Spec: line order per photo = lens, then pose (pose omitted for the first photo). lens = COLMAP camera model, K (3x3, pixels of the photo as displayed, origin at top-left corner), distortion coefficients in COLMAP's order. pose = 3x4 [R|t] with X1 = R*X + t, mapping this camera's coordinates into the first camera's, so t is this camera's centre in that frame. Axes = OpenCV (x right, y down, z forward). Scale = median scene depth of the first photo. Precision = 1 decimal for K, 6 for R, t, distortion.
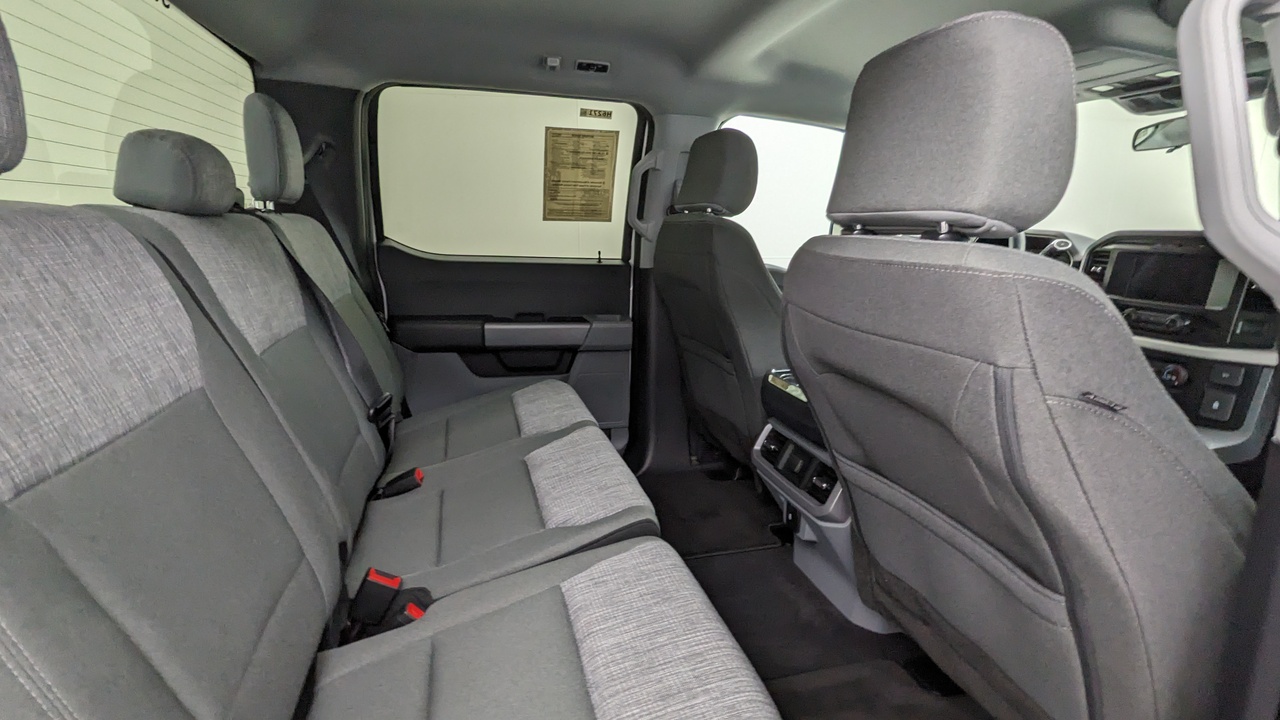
lens RADIAL K [[606.4, 0, 634.3], [0, 606.4, 359.9], [0, 0, 1]] dist [0.000189, -0.000330]
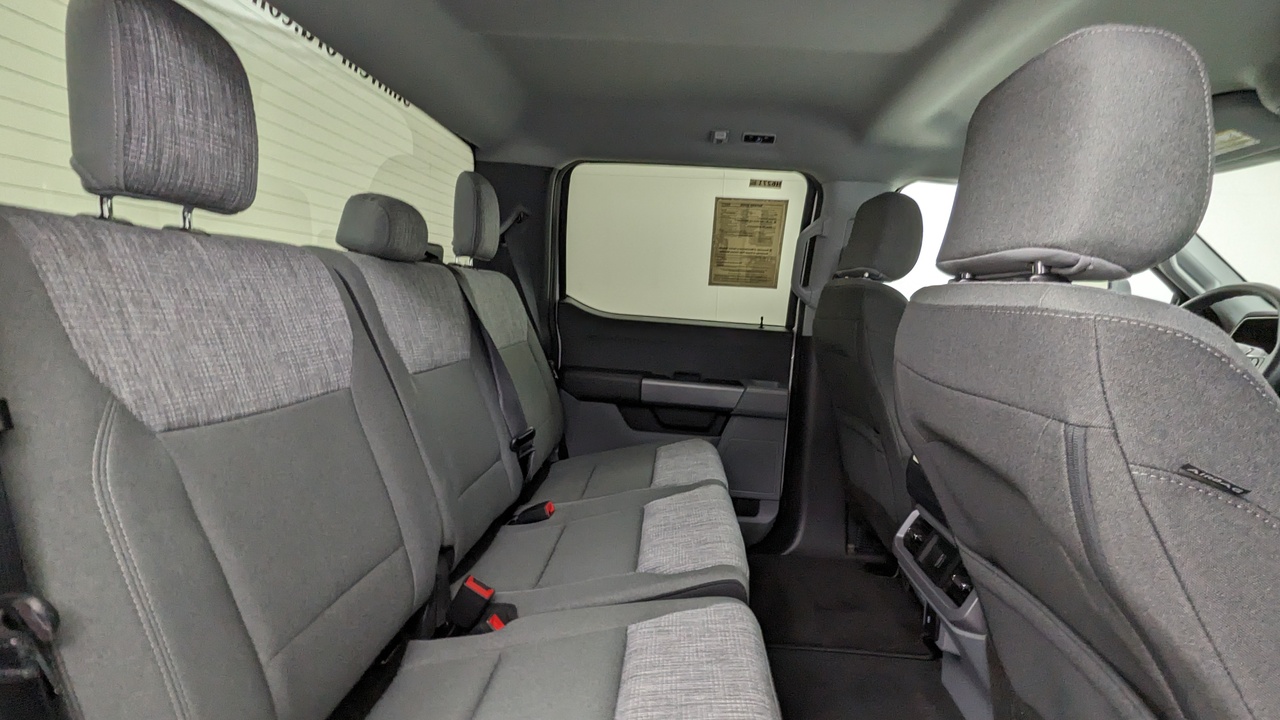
lens RADIAL K [[606.4, 0, 634.9], [0, 606.4, 362.0], [0, 0, 1]] dist [0.000189, -0.000330]
pose [[0.942932, 0.069472, -0.325658, 0.181456], [-0.108194, 0.988850, -0.102324, 0.044873], [0.314918, 0.131719, 0.939934, 0.016708]]
